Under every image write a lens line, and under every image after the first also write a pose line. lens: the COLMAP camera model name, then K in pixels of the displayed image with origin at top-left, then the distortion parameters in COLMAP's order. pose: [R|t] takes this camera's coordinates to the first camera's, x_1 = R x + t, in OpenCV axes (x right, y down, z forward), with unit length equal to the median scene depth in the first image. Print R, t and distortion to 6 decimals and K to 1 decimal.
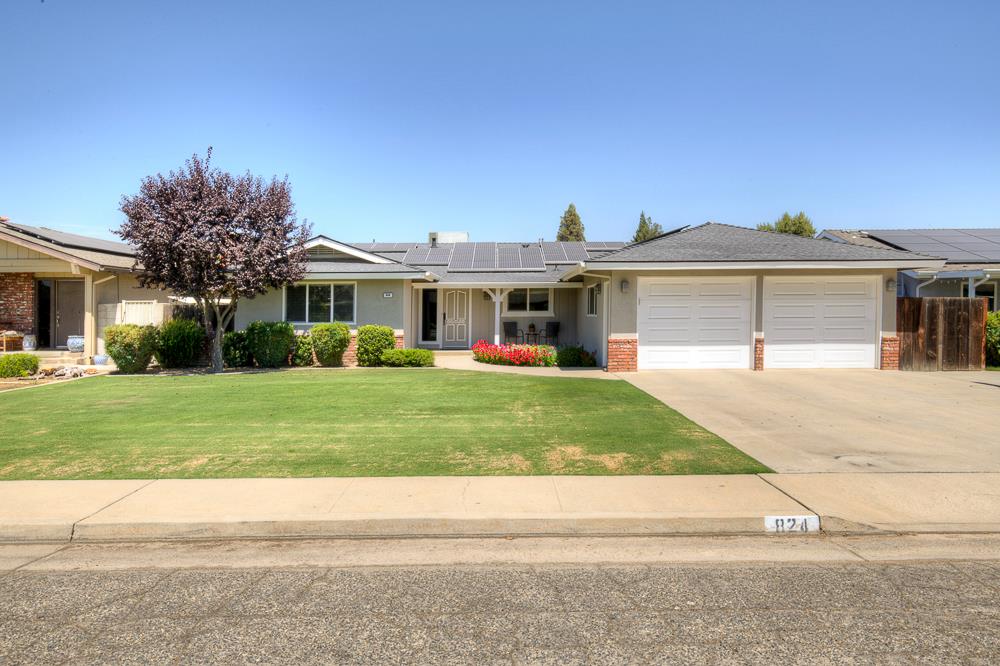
lens RADIAL K [[649.1, 0, 500.0], [0, 649.1, 333.0], [0, 0, 1]] dist [0.029097, 0.000157]
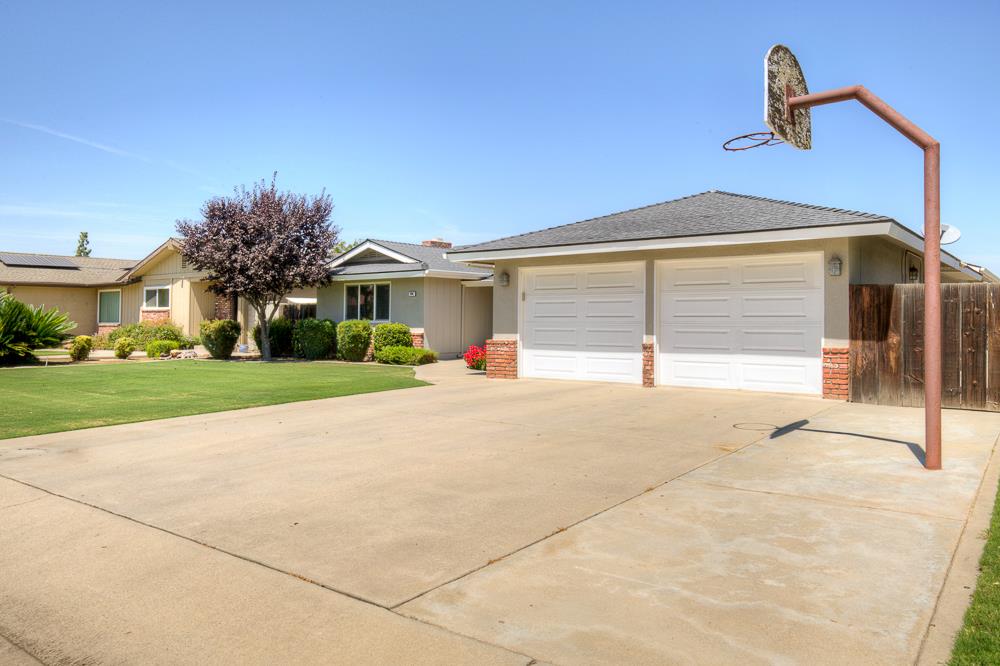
lens RADIAL K [[723.1, 0, 498.6], [0, 723.1, 310.6], [0, 0, 1]] dist [0.003221, 0.000457]
pose [[0.784581, -0.001716, -0.620024, 0.754771], [-0.021407, 0.999325, -0.029855, -0.001496], [0.619657, 0.036697, 0.784014, 0.238755]]
